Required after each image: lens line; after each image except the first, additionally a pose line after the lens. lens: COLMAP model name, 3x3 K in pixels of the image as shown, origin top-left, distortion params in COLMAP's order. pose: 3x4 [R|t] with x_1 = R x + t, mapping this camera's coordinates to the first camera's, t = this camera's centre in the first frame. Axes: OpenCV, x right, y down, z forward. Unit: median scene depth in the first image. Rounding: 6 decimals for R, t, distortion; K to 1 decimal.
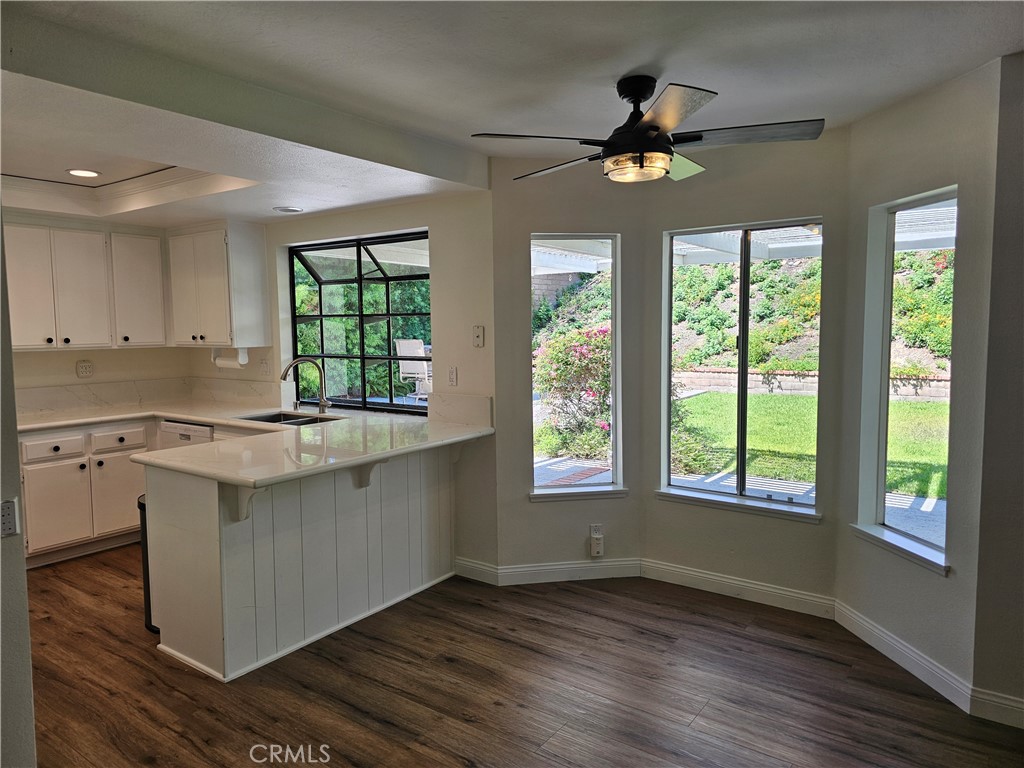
lens RADIAL K [[687.2, 0, 513.5], [0, 687.2, 378.0], [0, 0, 1]] dist [0.047806, -0.032391]
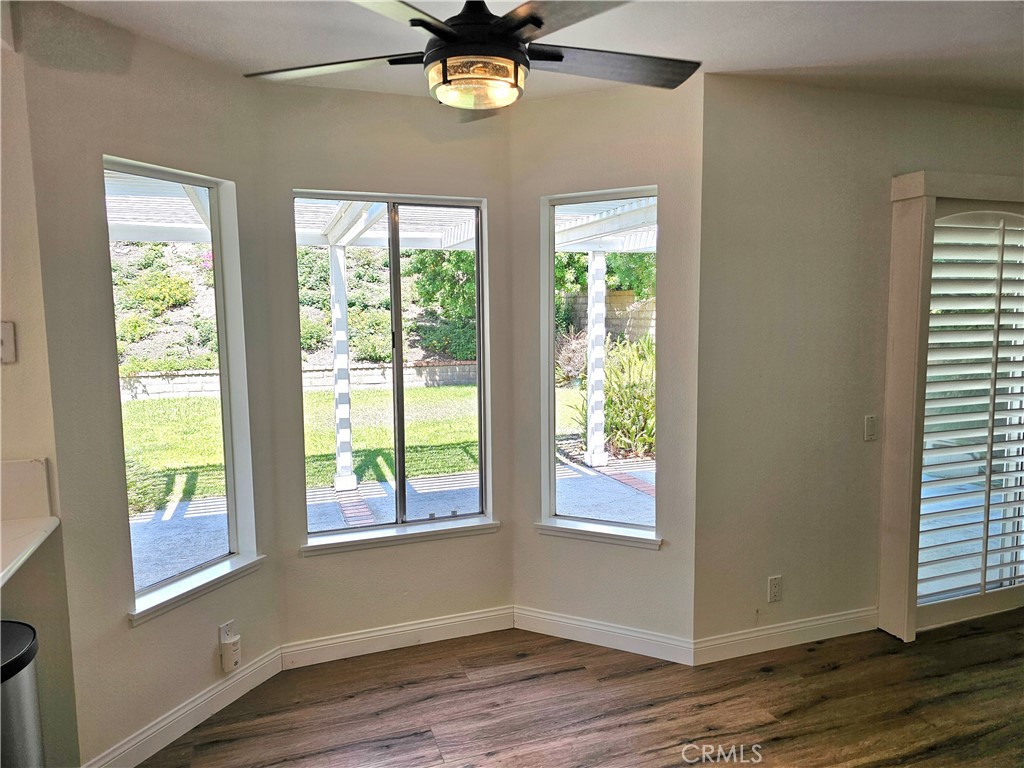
lens RADIAL K [[687.2, 0, 511.8], [0, 687.2, 385.2], [0, 0, 1]] dist [0.047806, -0.032391]
pose [[0.566782, -0.085290, 0.819441, -0.227551], [0.071522, 0.995966, 0.054194, -0.027765], [-0.820758, 0.027892, 0.570595, 0.353574]]
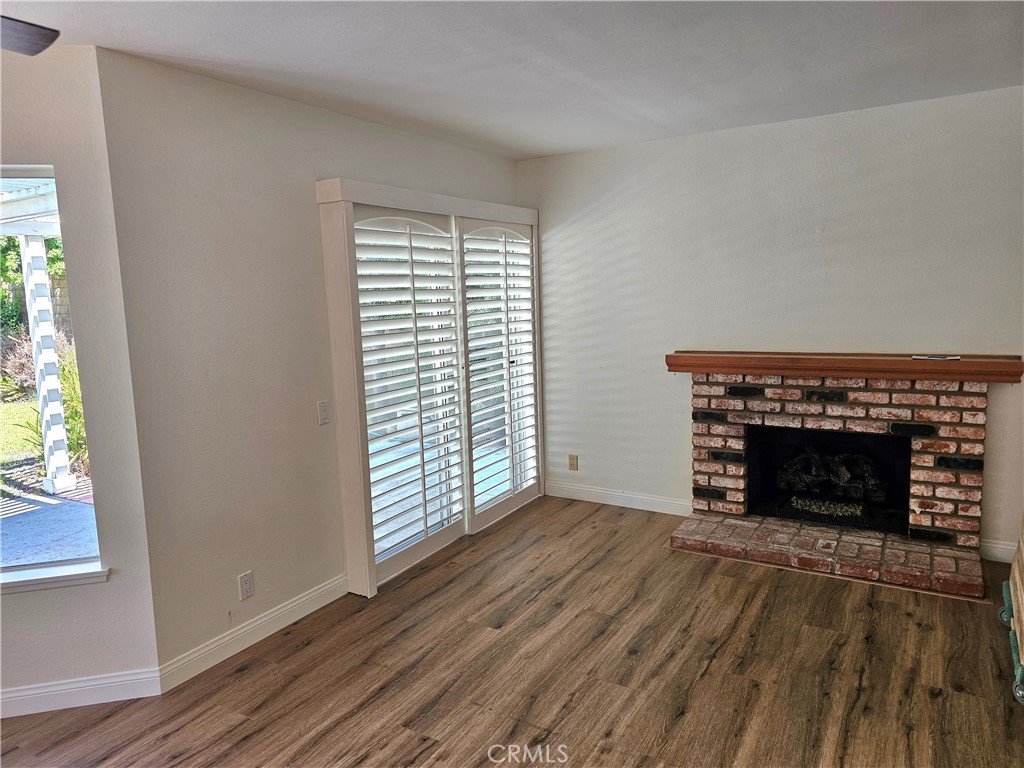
lens RADIAL K [[687.2, 0, 507.3], [0, 687.2, 376.5], [0, 0, 1]] dist [0.047806, -0.032391]
pose [[-0.073027, -0.113823, 0.990813, -0.208186], [0.114178, 0.985980, 0.121683, -0.028281], [-0.990773, 0.122015, -0.059008, 0.297222]]
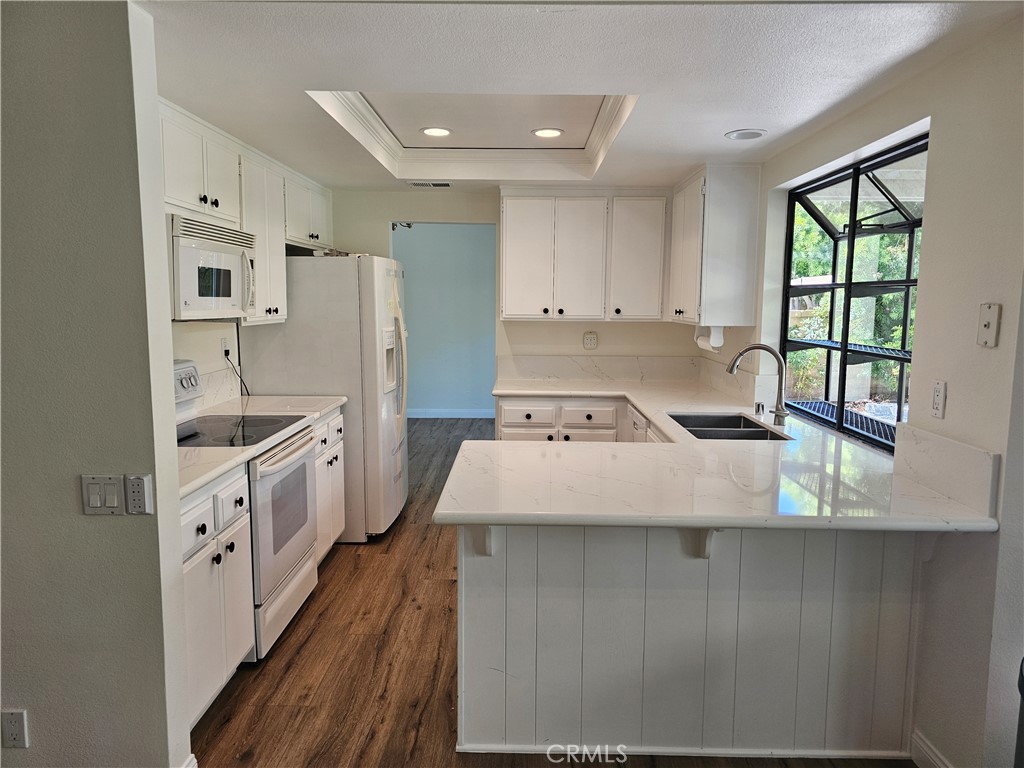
lens RADIAL K [[687.2, 0, 517.0], [0, 687.2, 379.1], [0, 0, 1]] dist [0.047806, -0.032391]
pose [[0.574904, 0.111665, -0.810566, 0.140636], [-0.079249, 0.993585, 0.080669, -0.032168], [0.814374, 0.017860, 0.580065, 0.390578]]
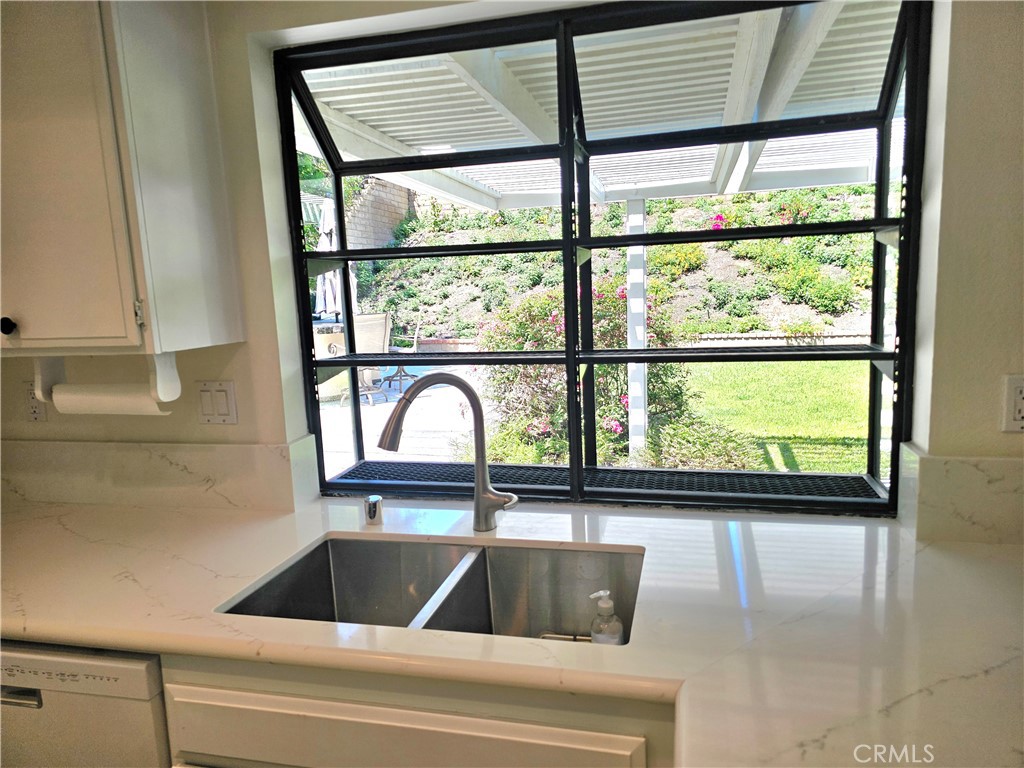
lens RADIAL K [[687.2, 0, 522.4], [0, 687.2, 391.0], [0, 0, 1]] dist [0.047806, -0.032391]
pose [[0.928109, -0.081610, 0.363254, -0.394597], [0.059575, 0.995662, 0.071475, -0.043117], [-0.367511, -0.044696, 0.928945, 0.706905]]
